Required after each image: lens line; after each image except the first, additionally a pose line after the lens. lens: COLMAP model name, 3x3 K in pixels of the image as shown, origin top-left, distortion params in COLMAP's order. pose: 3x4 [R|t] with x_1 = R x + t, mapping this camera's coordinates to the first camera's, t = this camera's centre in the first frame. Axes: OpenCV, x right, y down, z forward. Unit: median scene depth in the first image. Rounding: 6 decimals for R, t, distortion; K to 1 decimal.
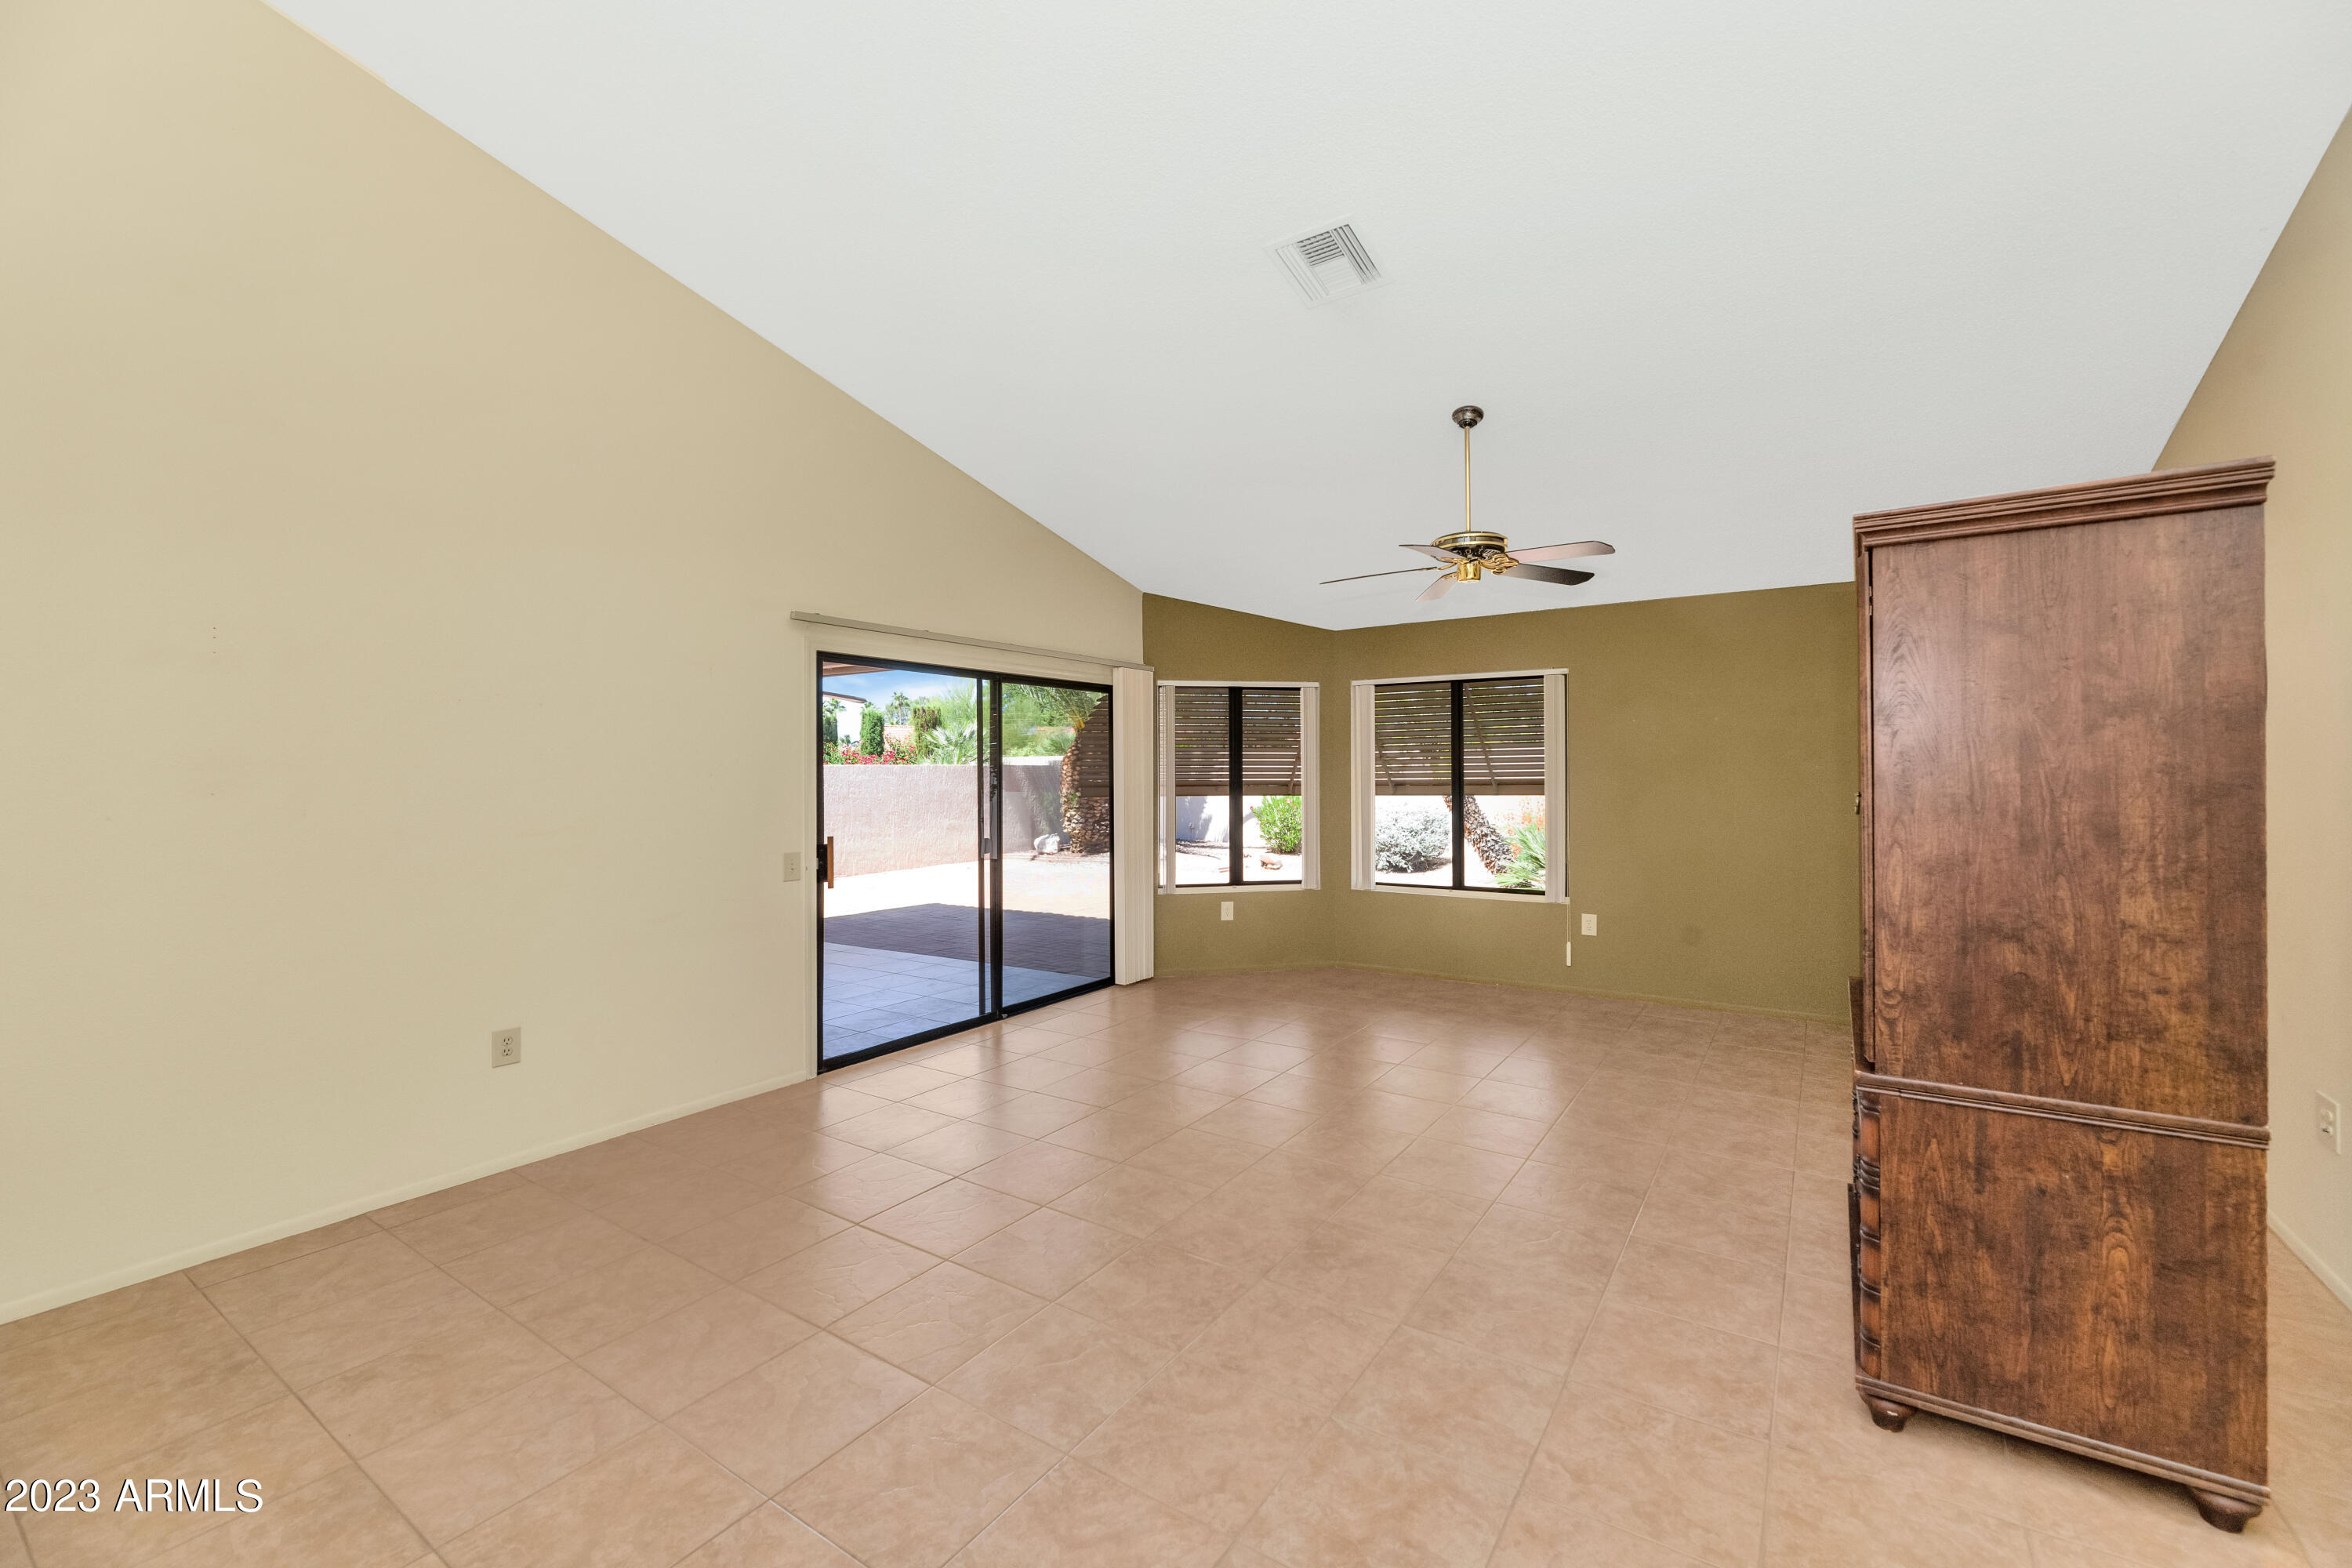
lens RADIAL K [[976.3, 0, 1176.0], [0, 976.3, 784.0], [0, 0, 1]] dist [0.000760, -0.000506]
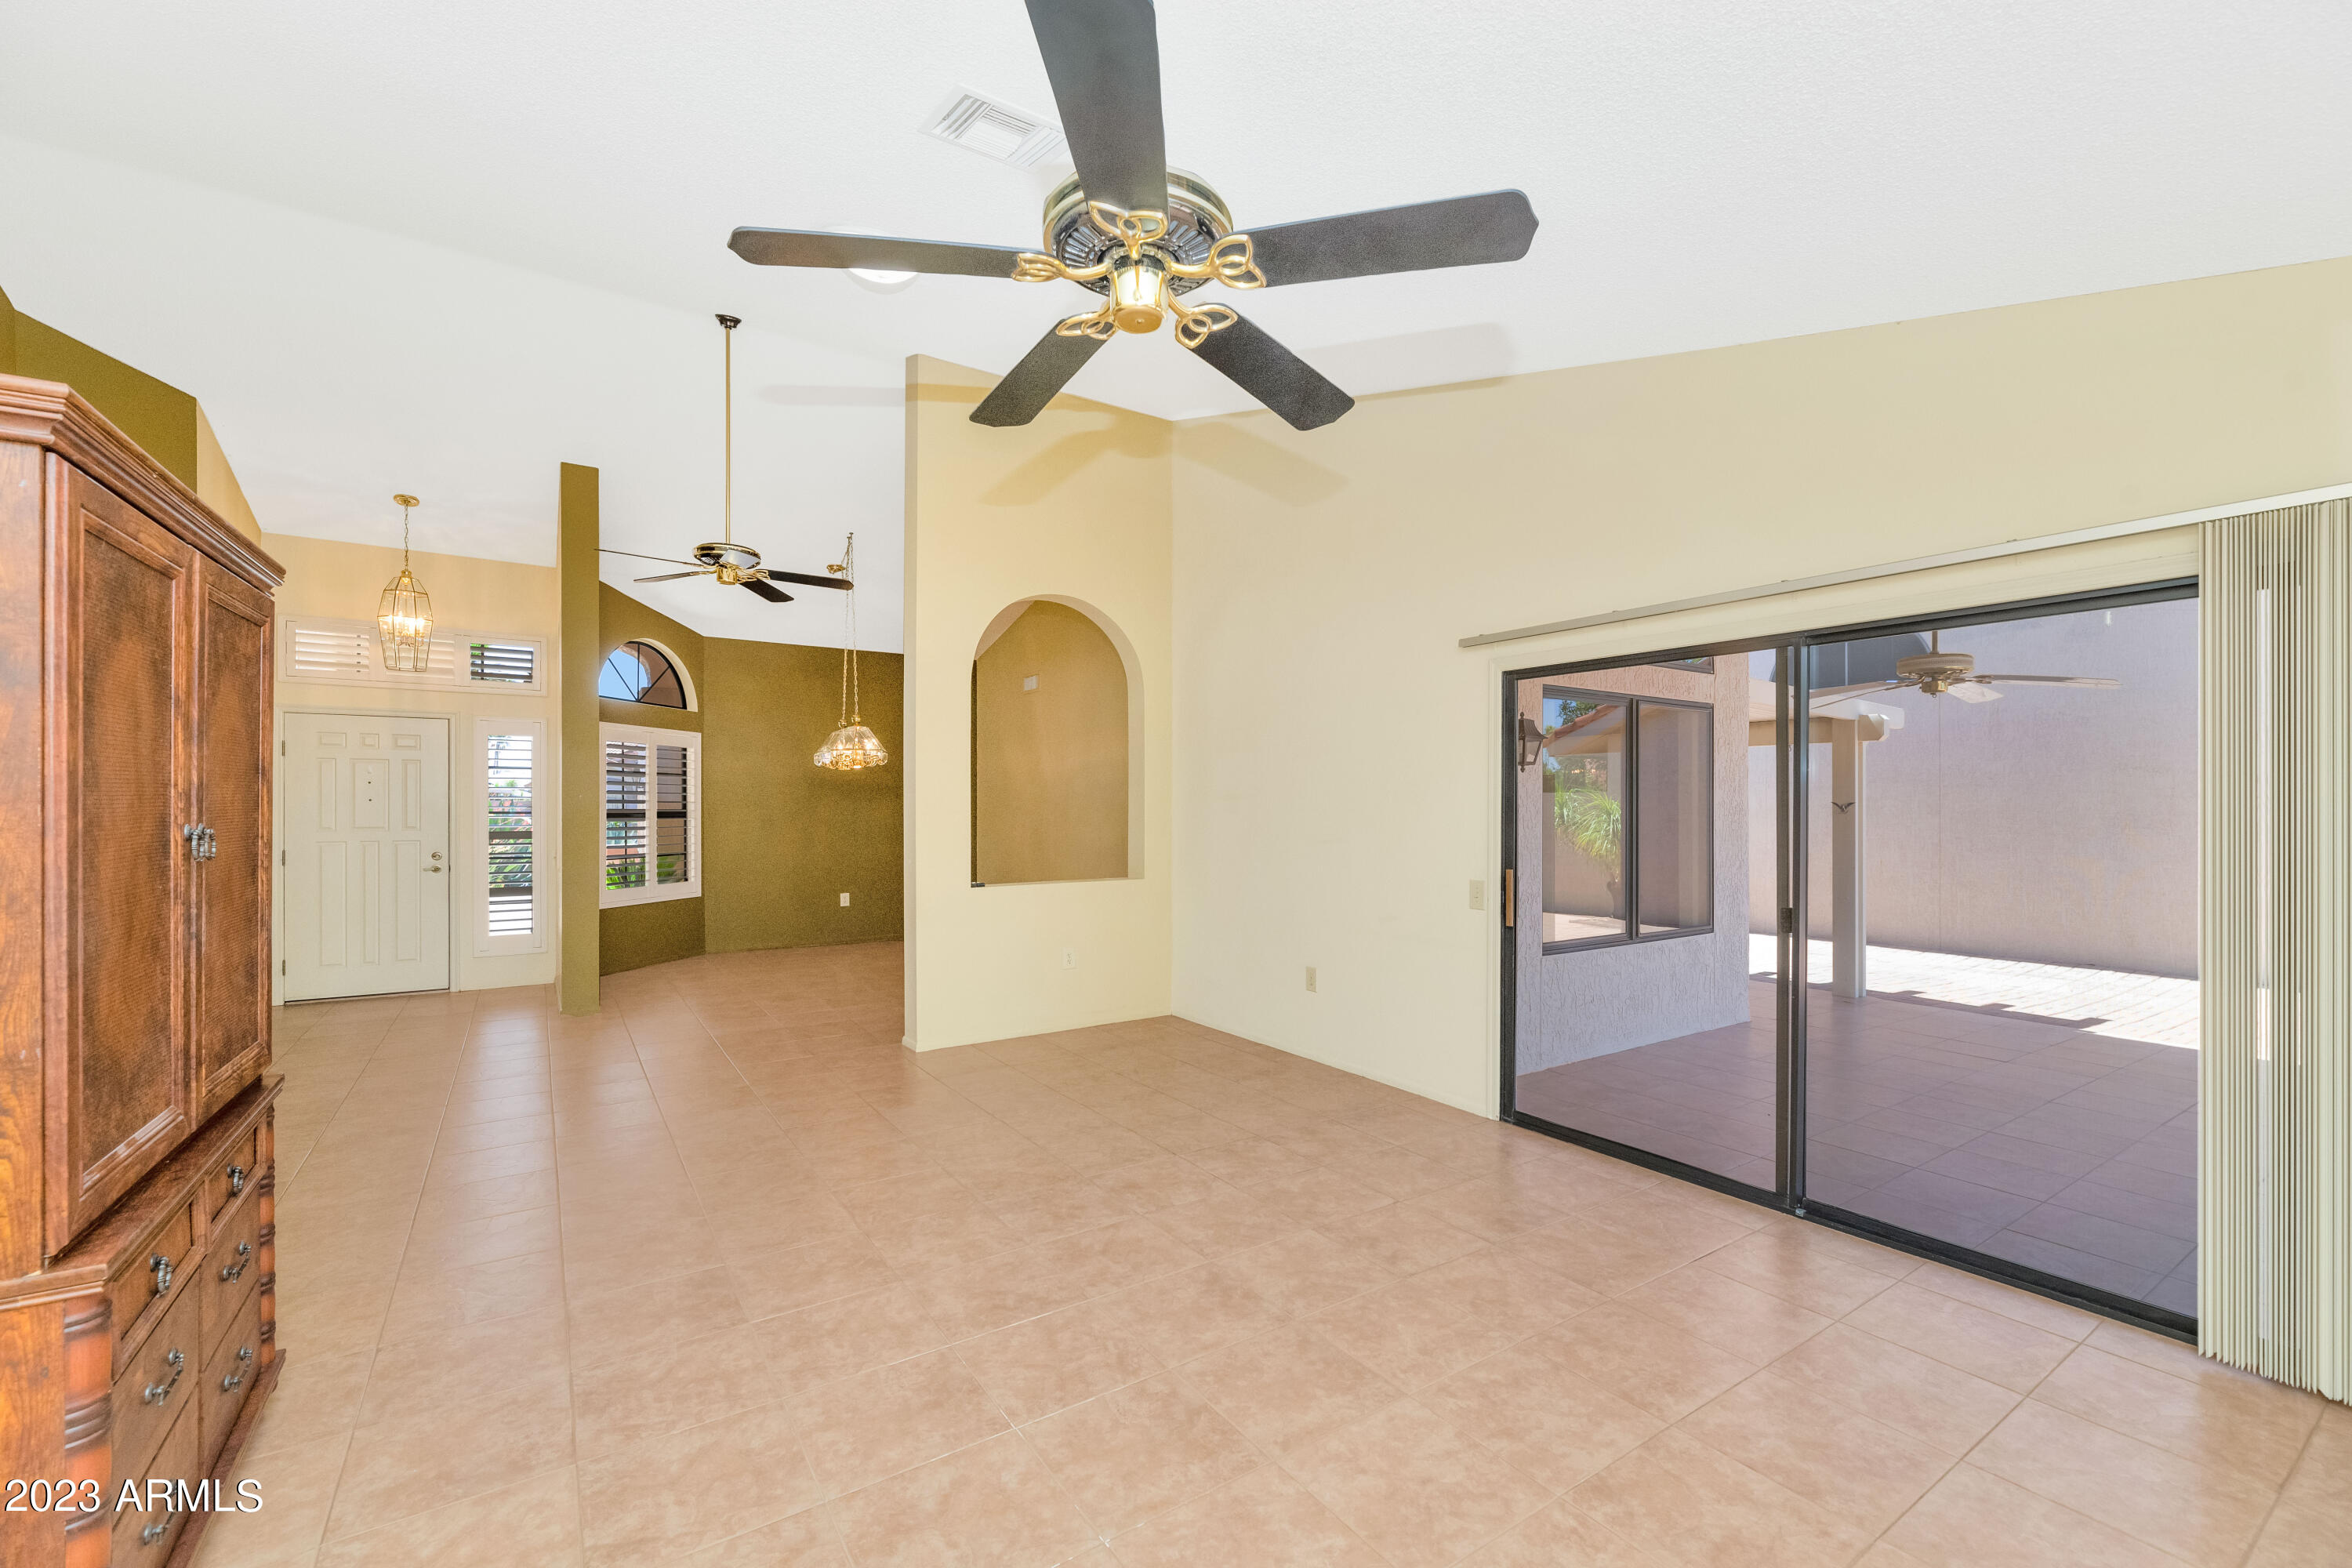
lens RADIAL K [[976.3, 0, 1176.0], [0, 976.3, 784.0], [0, 0, 1]] dist [0.000760, -0.000506]
pose [[-0.382361, -0.014160, -0.923905, 0.856098], [-0.010215, 0.999886, -0.011097, -0.010402], [0.923957, 0.005195, -0.382462, 1.497836]]
